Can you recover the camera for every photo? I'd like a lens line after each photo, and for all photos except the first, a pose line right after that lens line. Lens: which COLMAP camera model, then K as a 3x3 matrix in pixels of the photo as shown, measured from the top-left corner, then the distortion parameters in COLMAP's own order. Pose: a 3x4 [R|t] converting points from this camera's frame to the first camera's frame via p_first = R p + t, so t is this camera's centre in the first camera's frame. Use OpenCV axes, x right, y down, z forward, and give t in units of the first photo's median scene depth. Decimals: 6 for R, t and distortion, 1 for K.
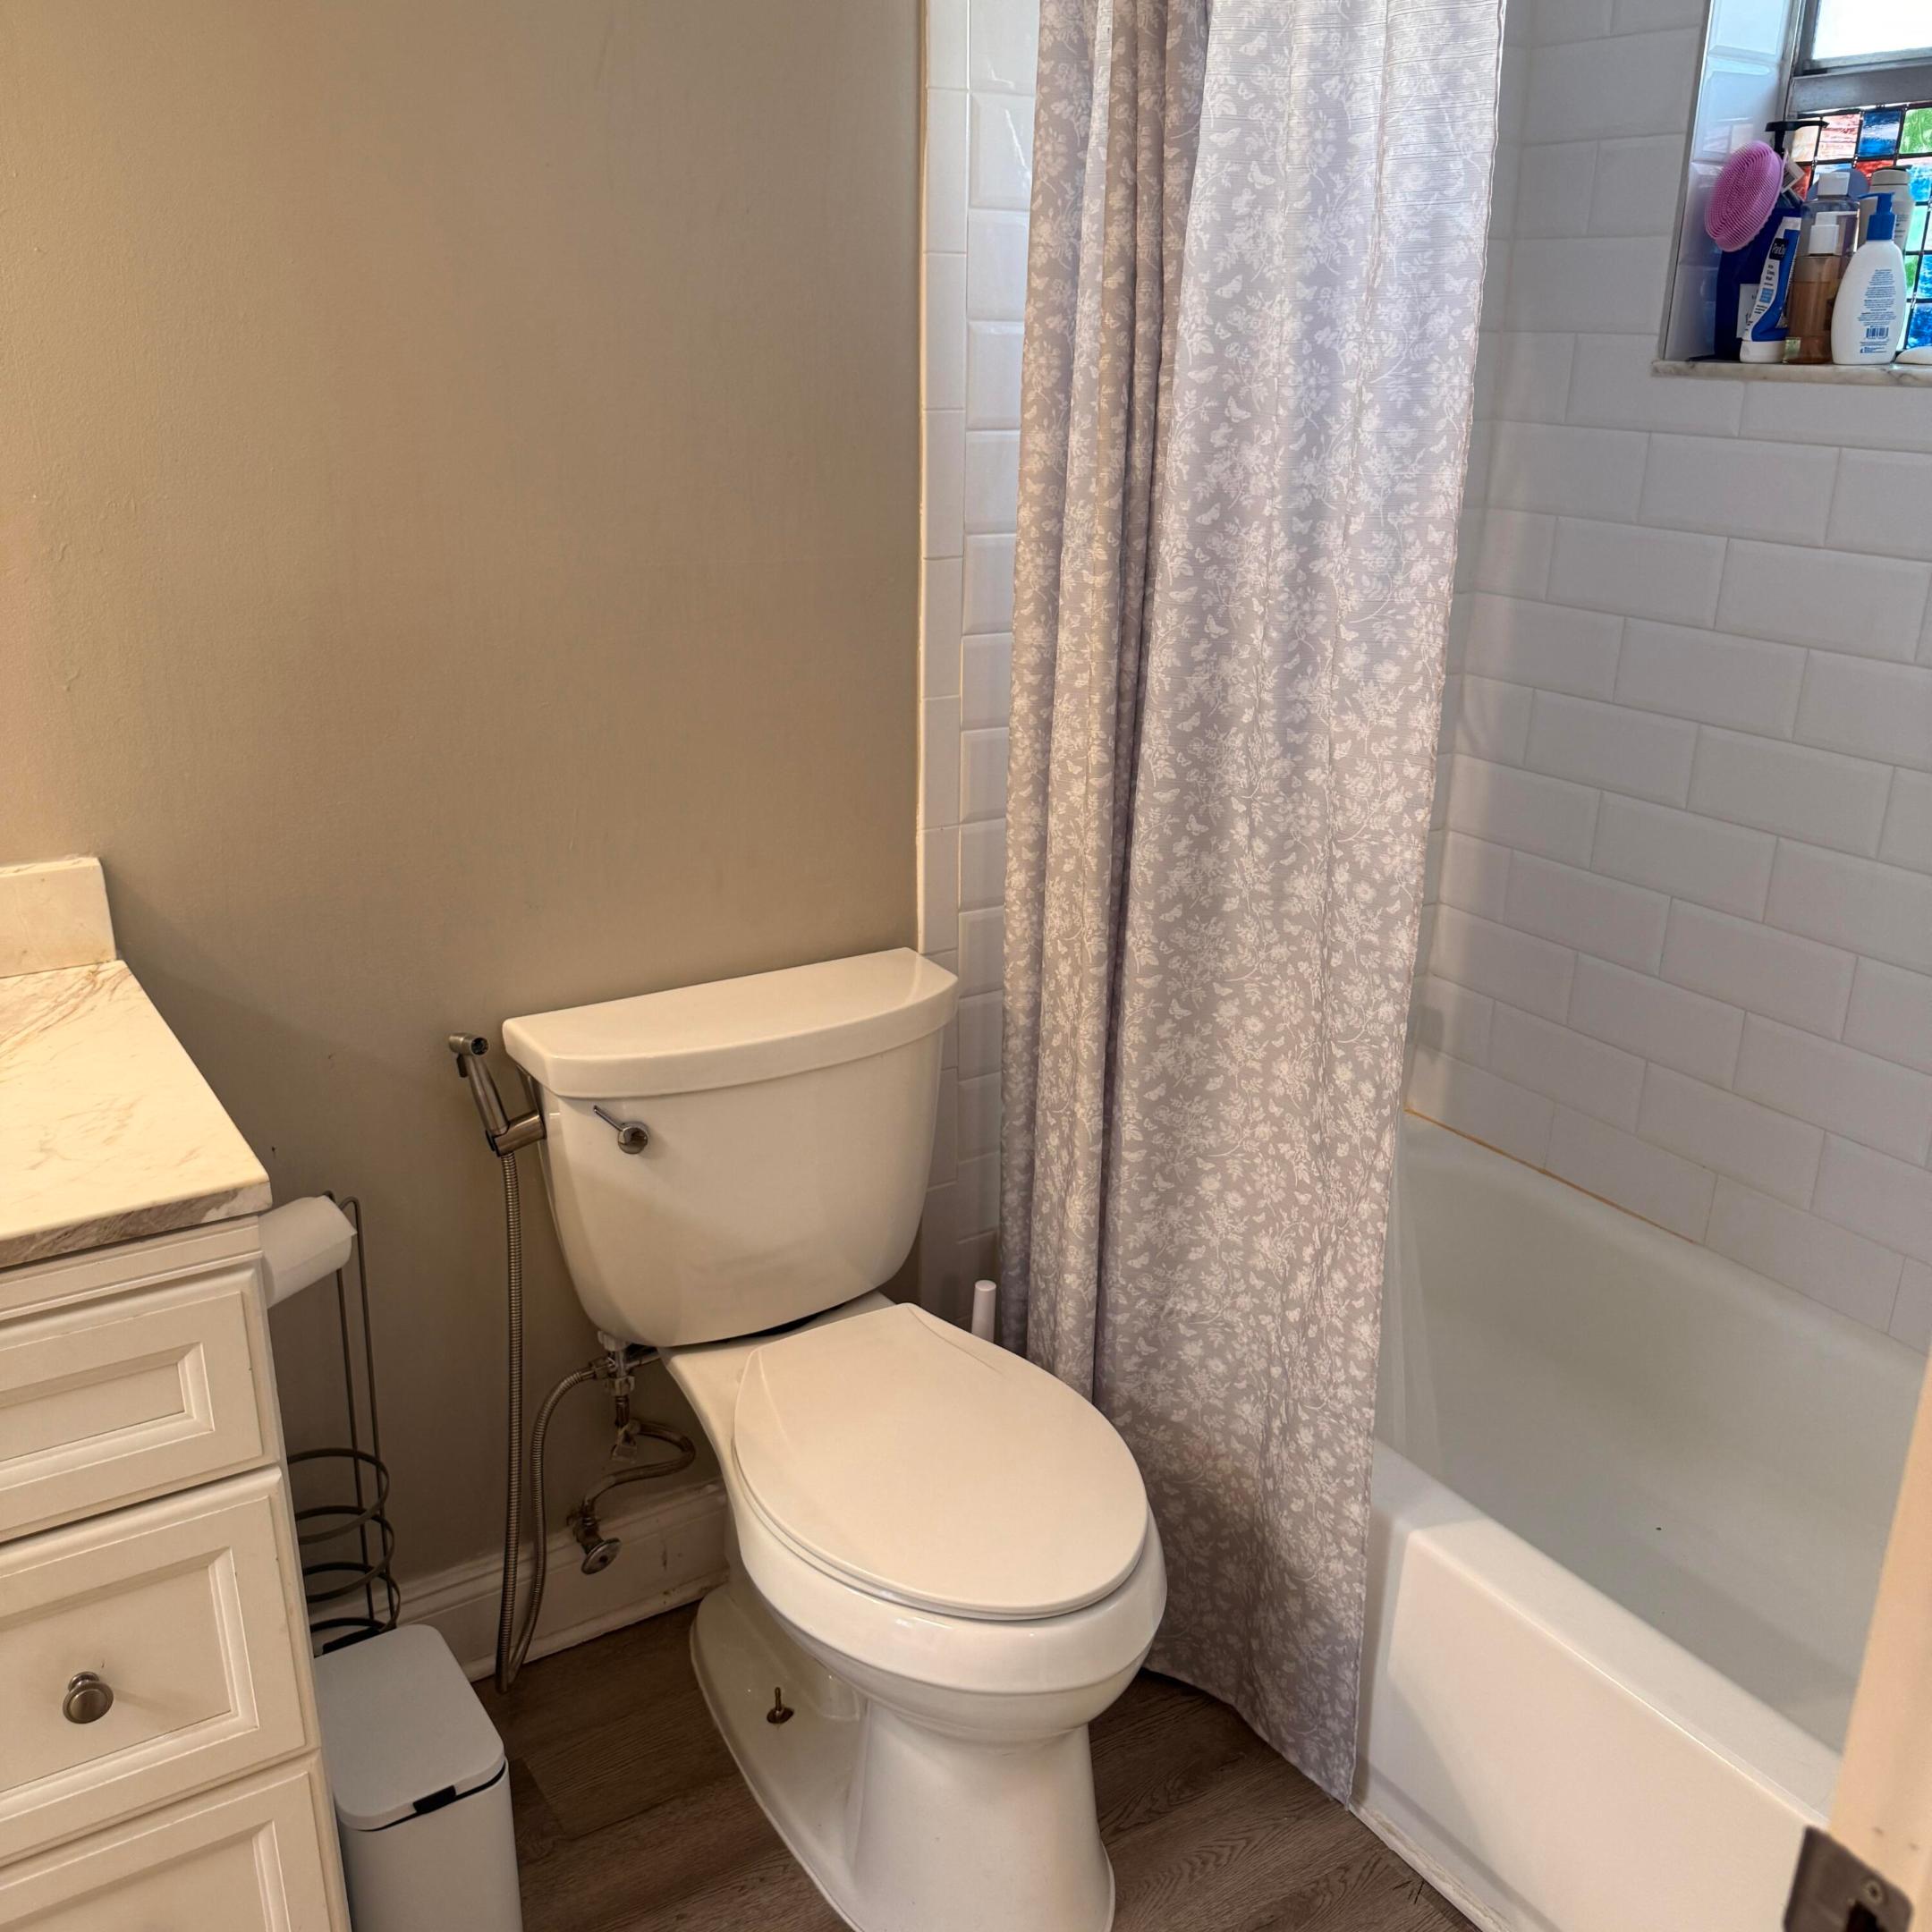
lens RADIAL K [[1781.1, 0, 969.7], [0, 1781.1, 975.1], [0, 0, 1]] dist [0.159661, -0.324804]
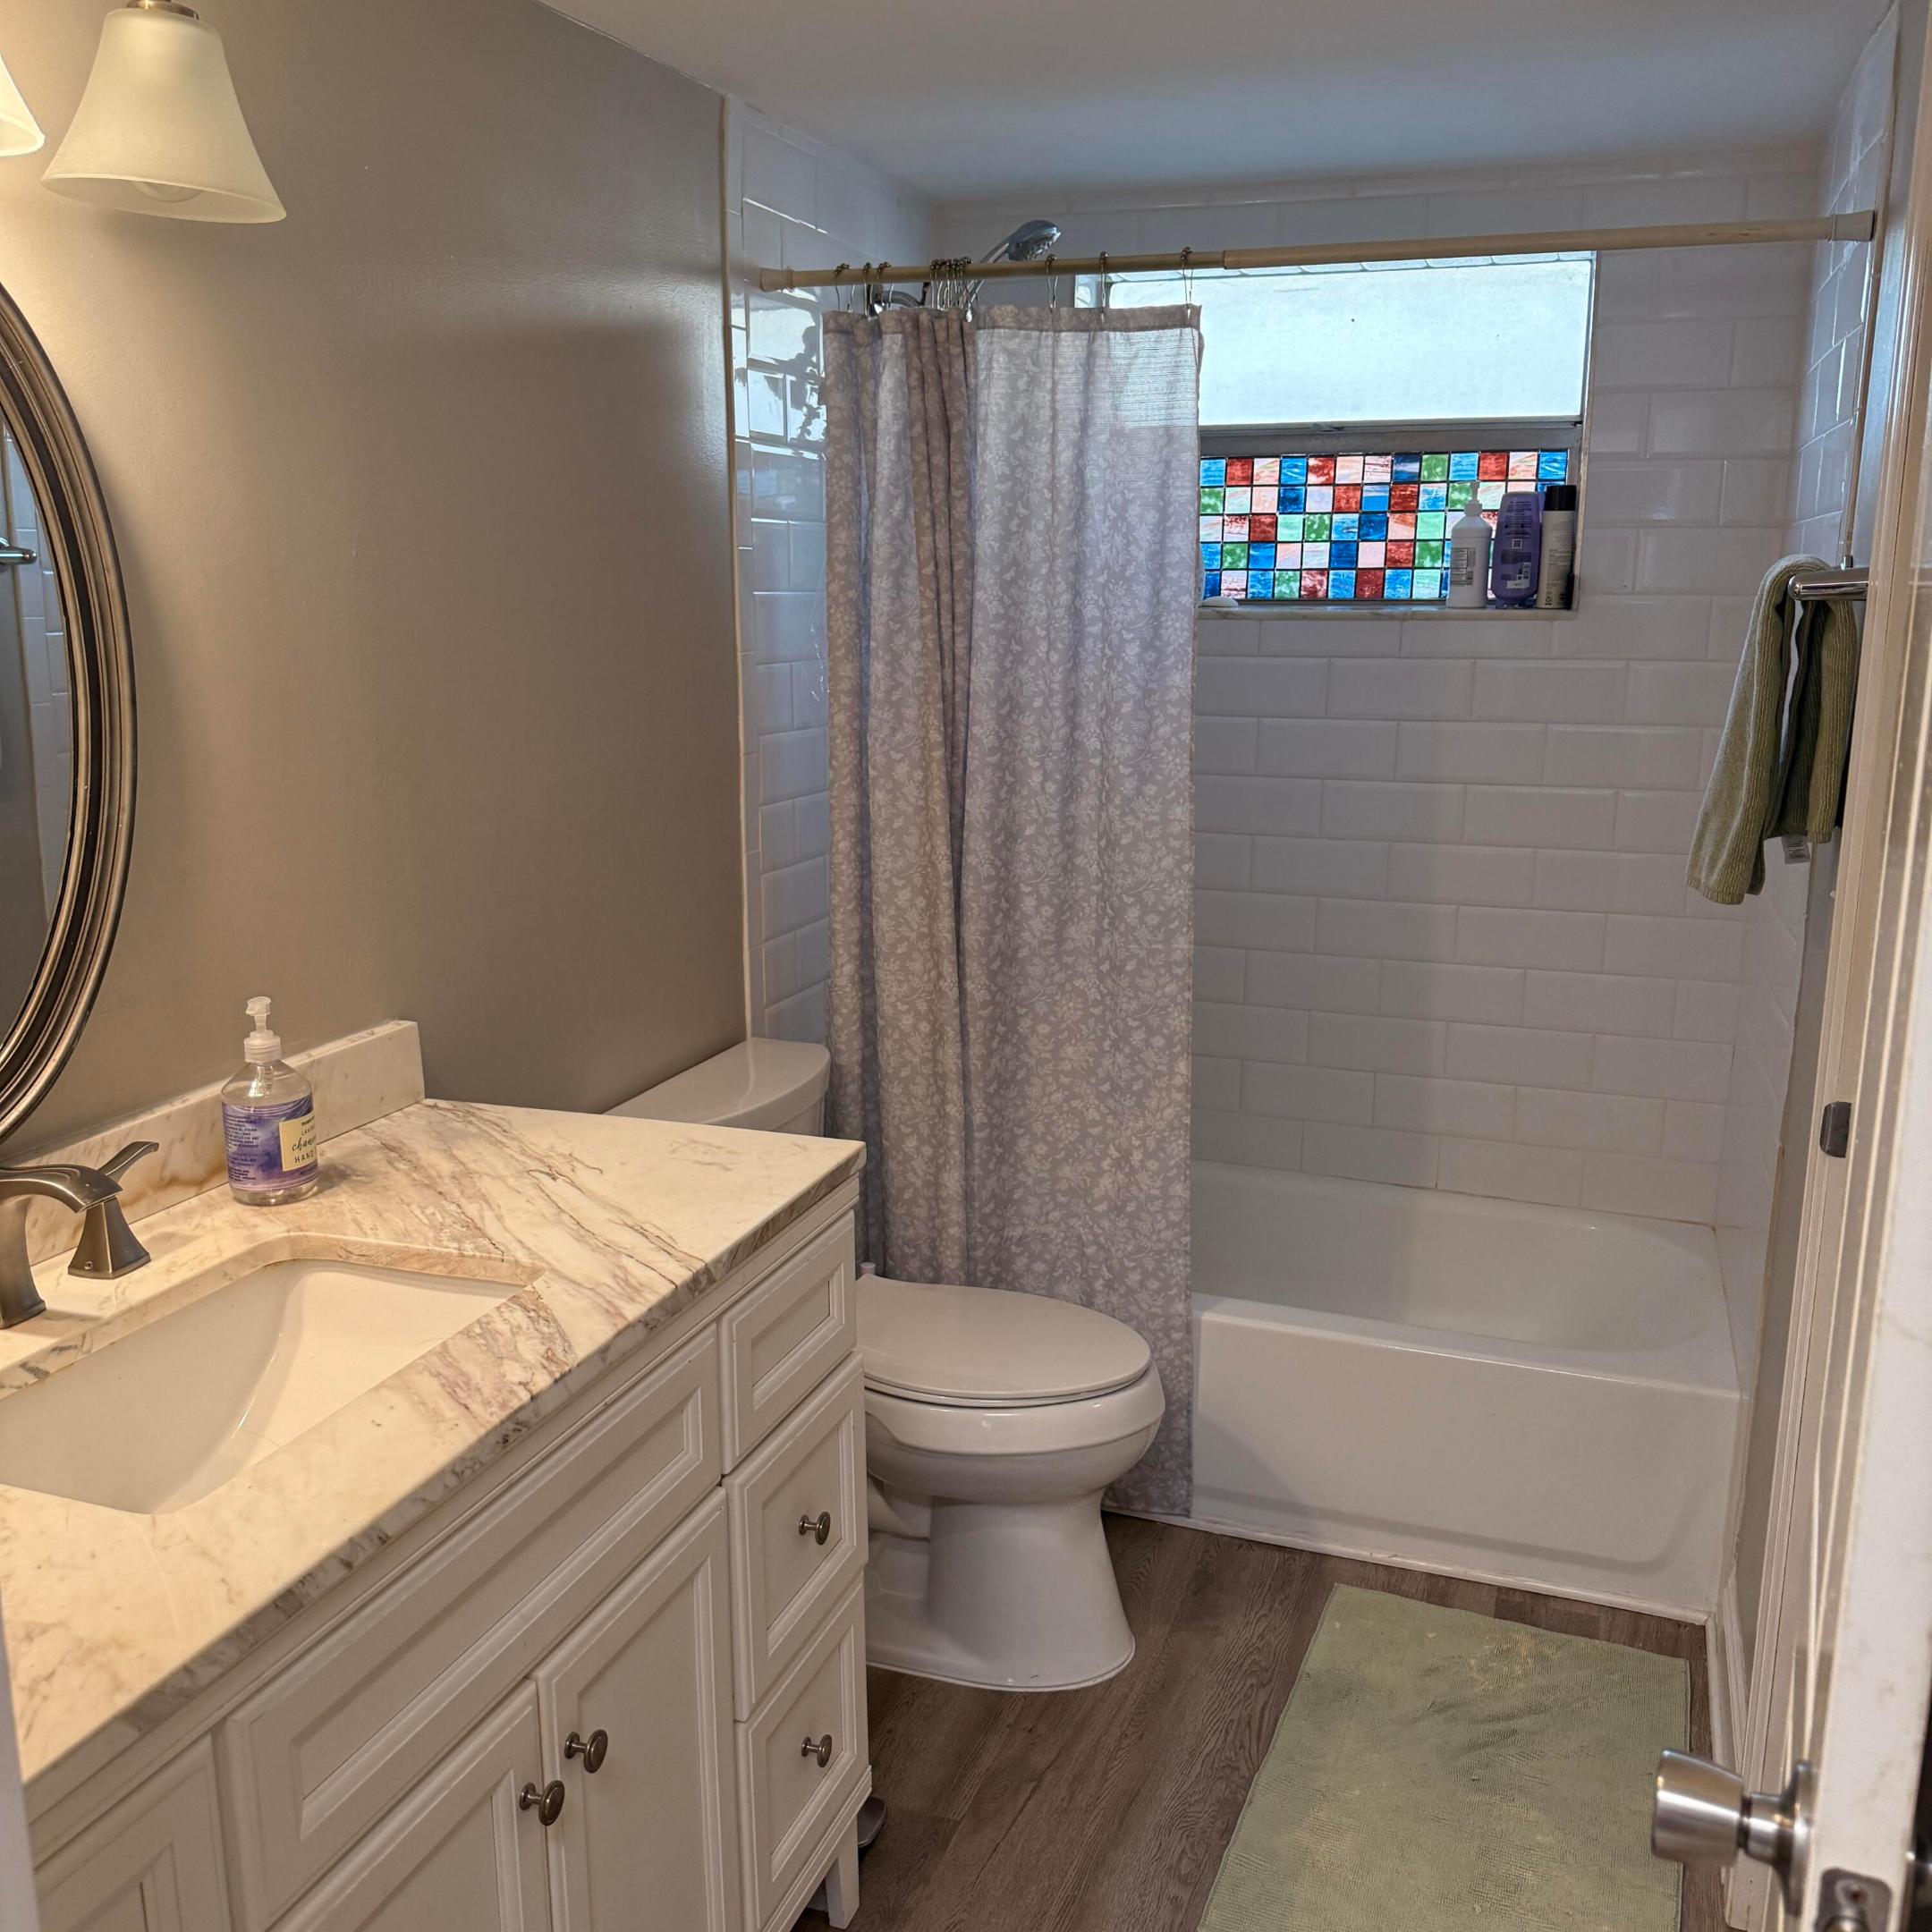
lens RADIAL K [[1784.1, 0, 954.5], [0, 1784.1, 976.8], [0, 0, 1]] dist [0.171649, -0.358224]
pose [[0.787351, -0.142388, 0.599837, -0.882143], [0.211319, 0.976352, -0.045615, 0.040967], [-0.579157, 0.162672, 0.798821, -0.209359]]
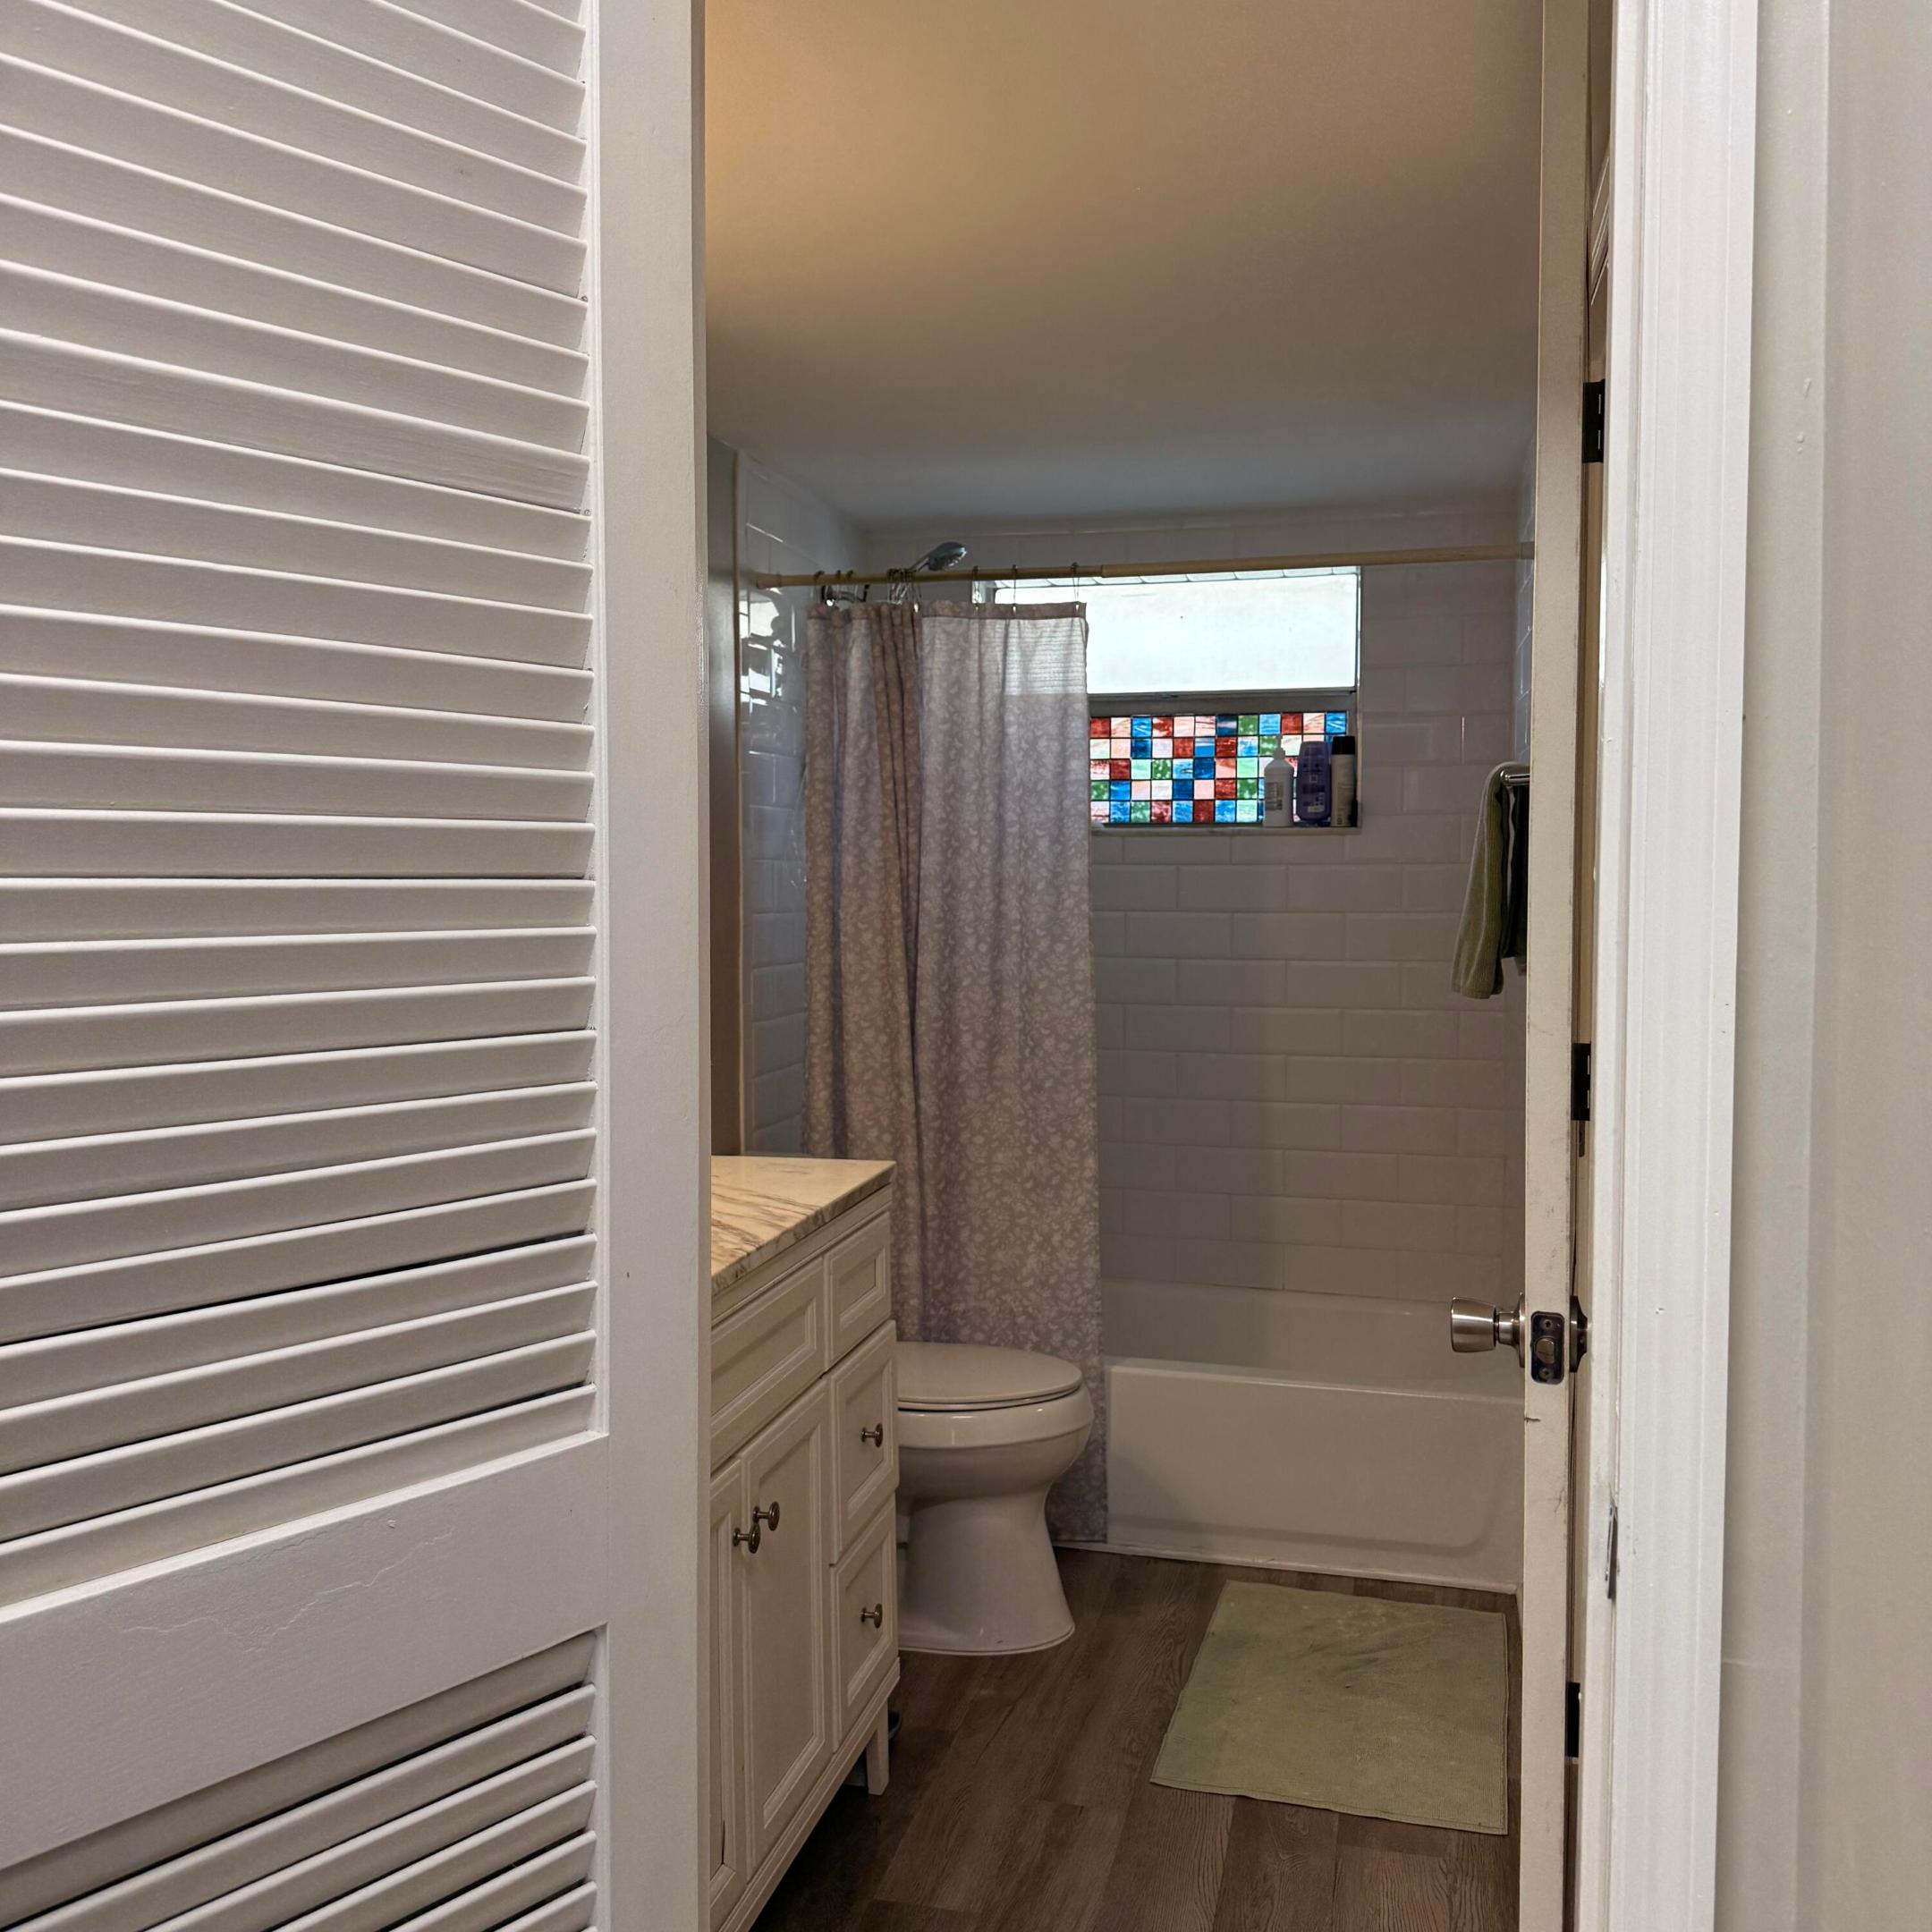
lens RADIAL K [[1765.2, 0, 951.0], [0, 1765.2, 939.8], [0, 0, 1]] dist [0.103757, -0.021640]
pose [[0.721697, -0.042791, 0.690885, -1.277507], [0.239297, 0.951973, -0.191007, 0.195297], [-0.649531, 0.303176, 0.697276, -0.422090]]
